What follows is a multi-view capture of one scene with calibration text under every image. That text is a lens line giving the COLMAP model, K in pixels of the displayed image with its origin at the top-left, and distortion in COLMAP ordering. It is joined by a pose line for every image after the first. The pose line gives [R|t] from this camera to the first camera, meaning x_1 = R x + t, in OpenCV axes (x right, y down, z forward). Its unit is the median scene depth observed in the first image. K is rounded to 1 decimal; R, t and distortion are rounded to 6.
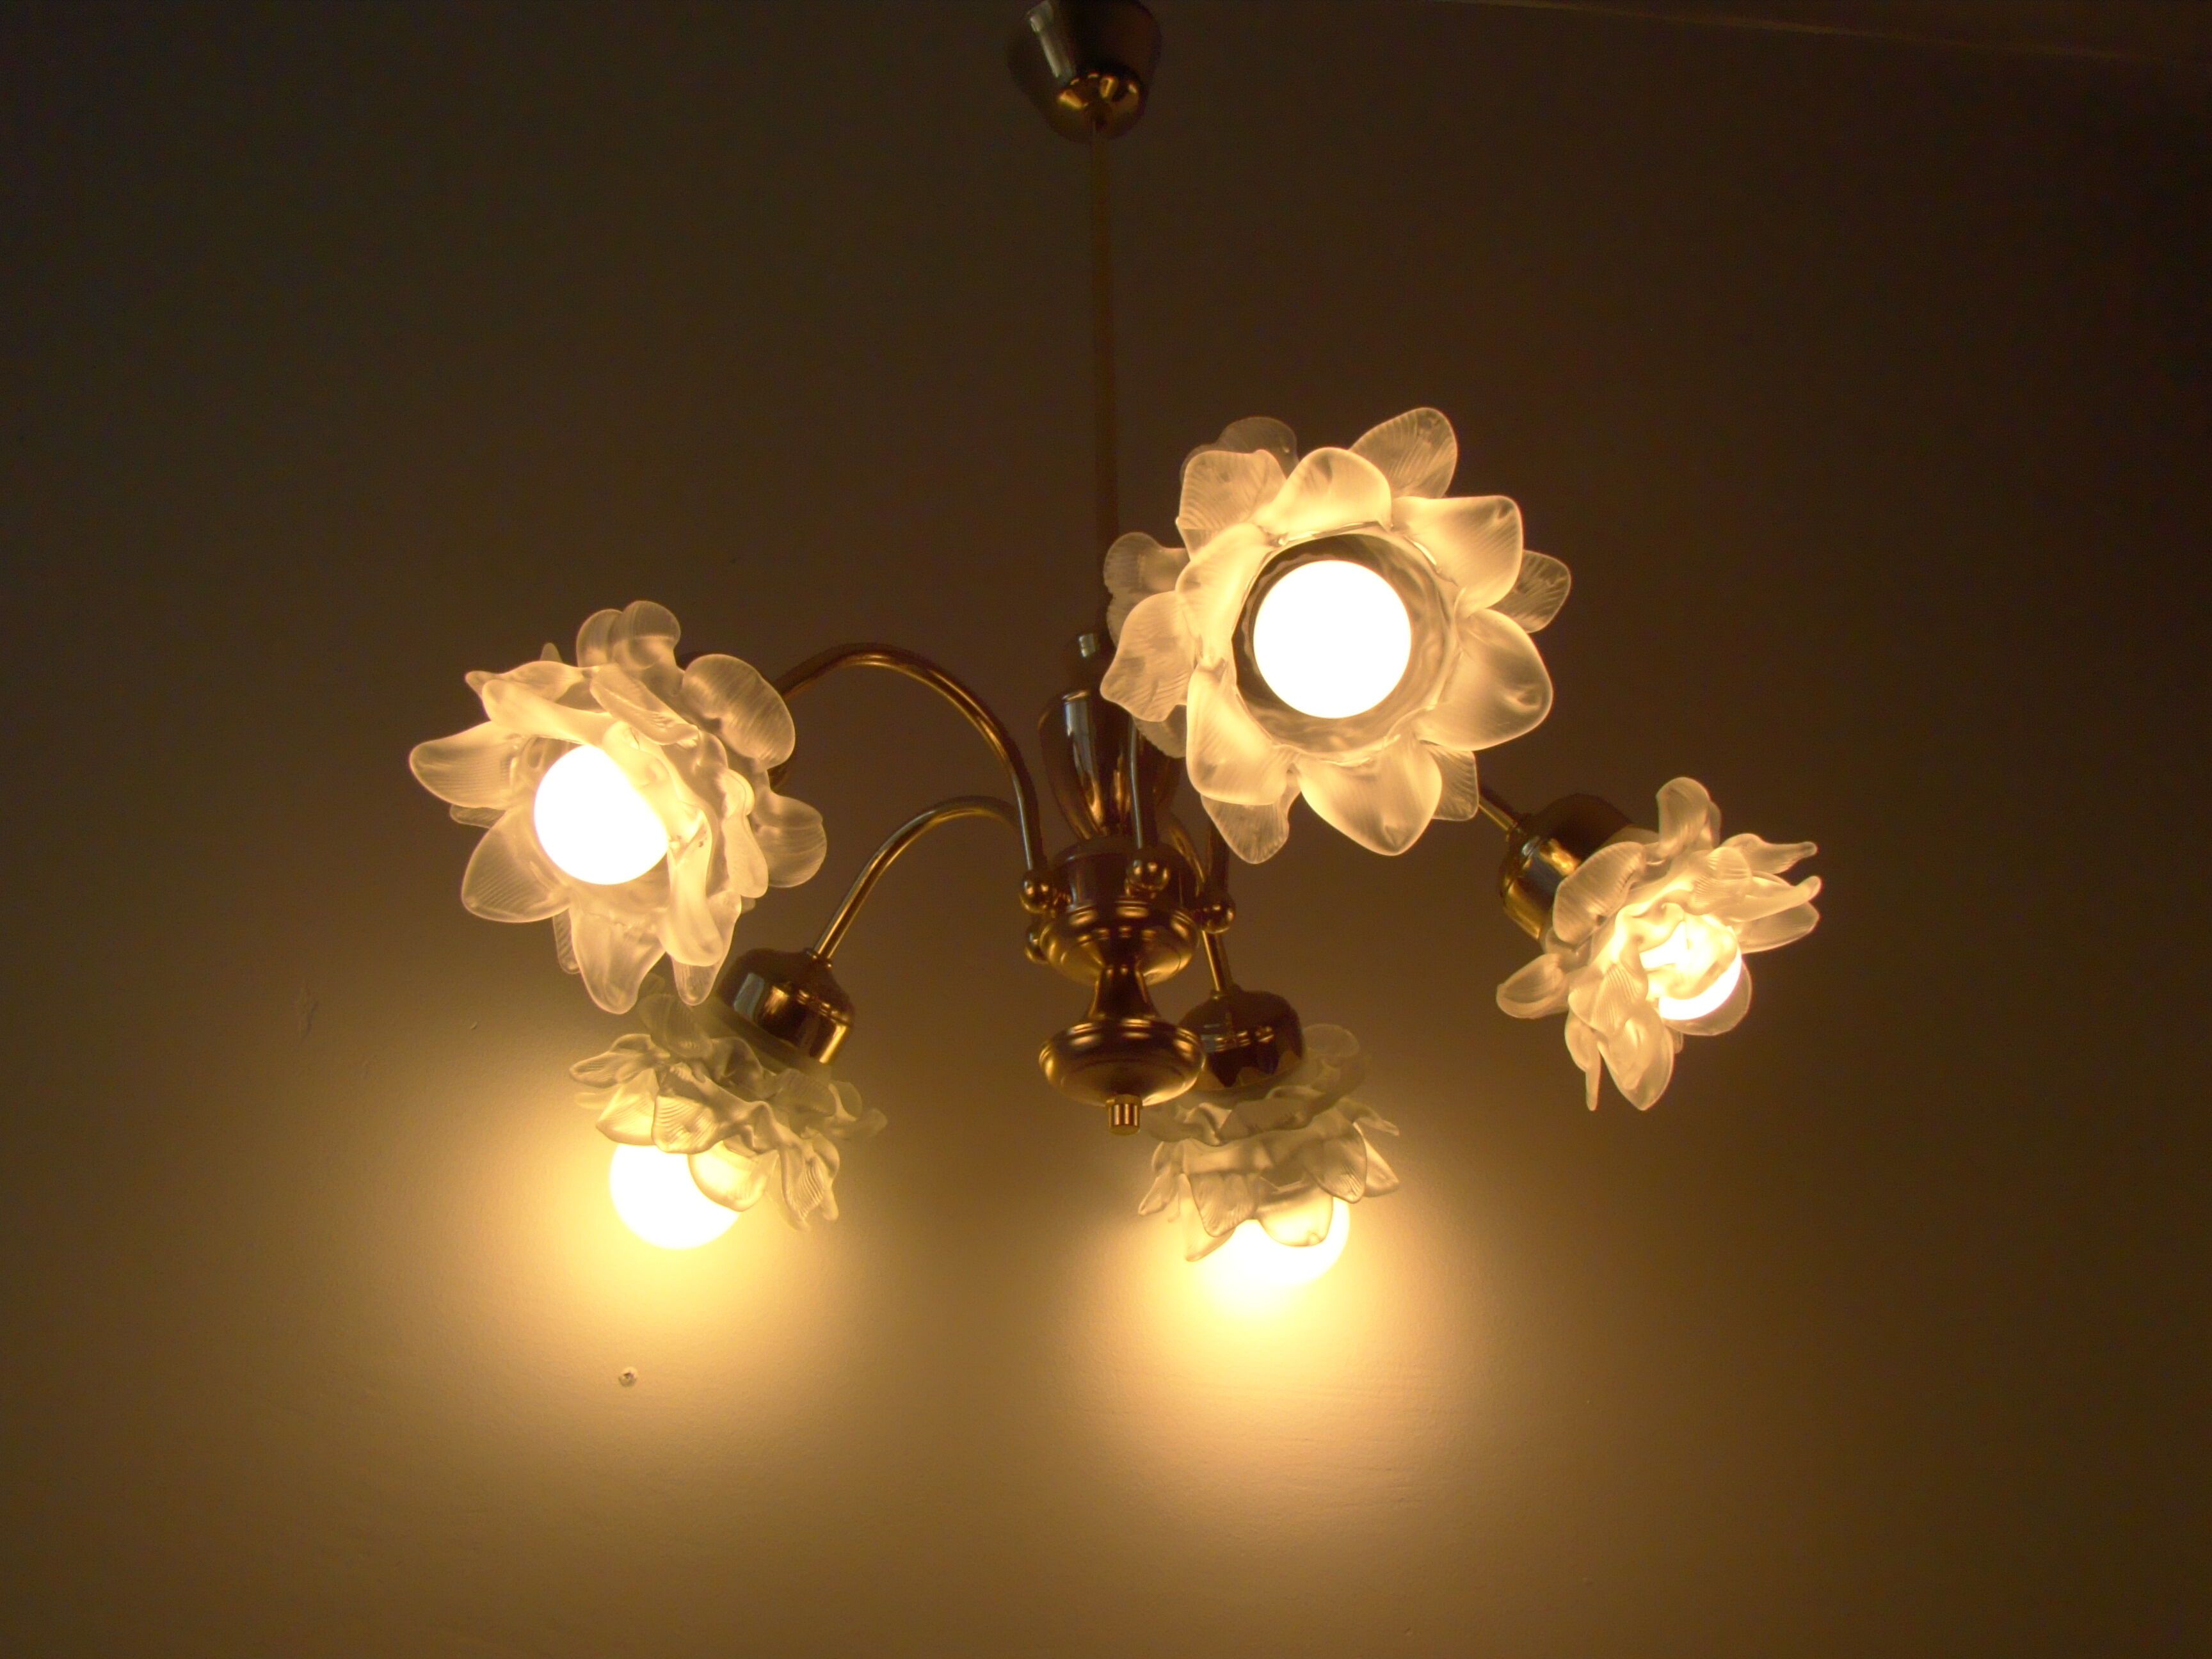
lens RADIAL K [[1927.8, 0, 1106.0], [0, 1927.8, 829.5], [0, 0, 1]] dist [-0.150255, 0.008284]
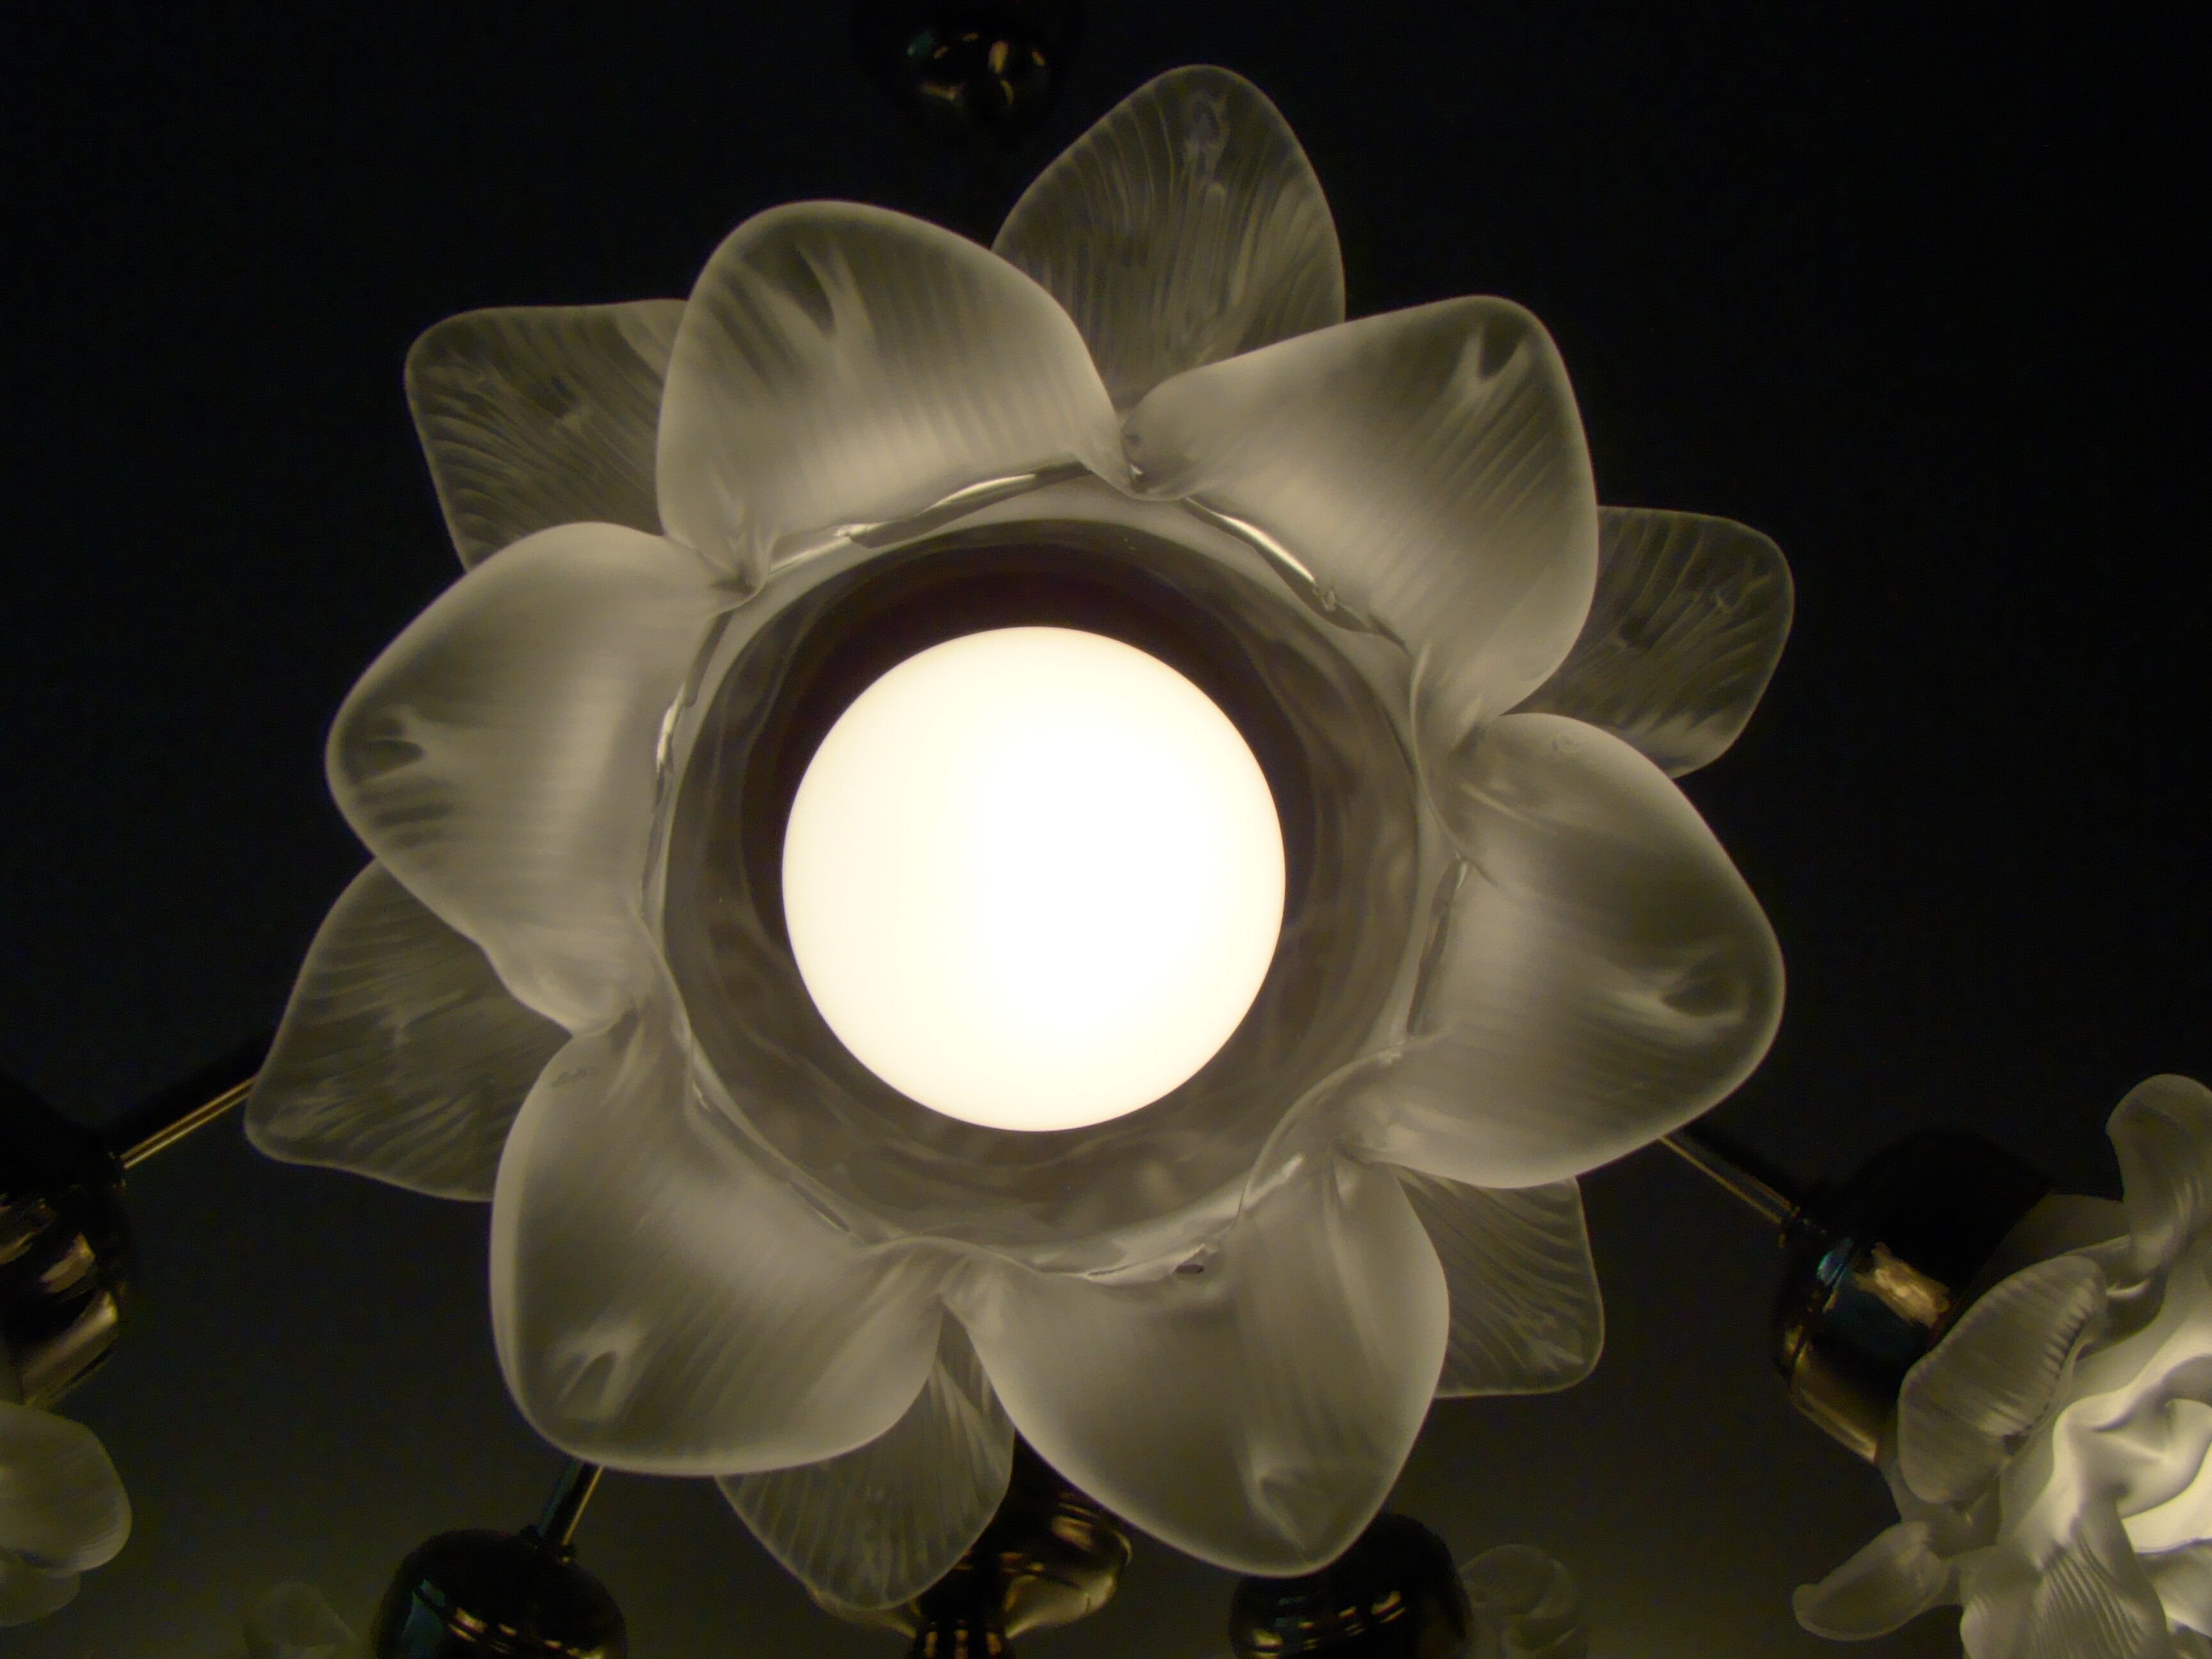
lens RADIAL K [[2106.7, 0, 1106.0], [0, 2106.7, 829.5], [0, 0, 1]] dist [-0.117432, 0.012204]
pose [[0.985204, -0.124277, -0.118019, 0.132745], [0.106670, 0.983619, -0.145308, -0.043531], [0.134144, 0.130569, 0.982322, 0.519068]]
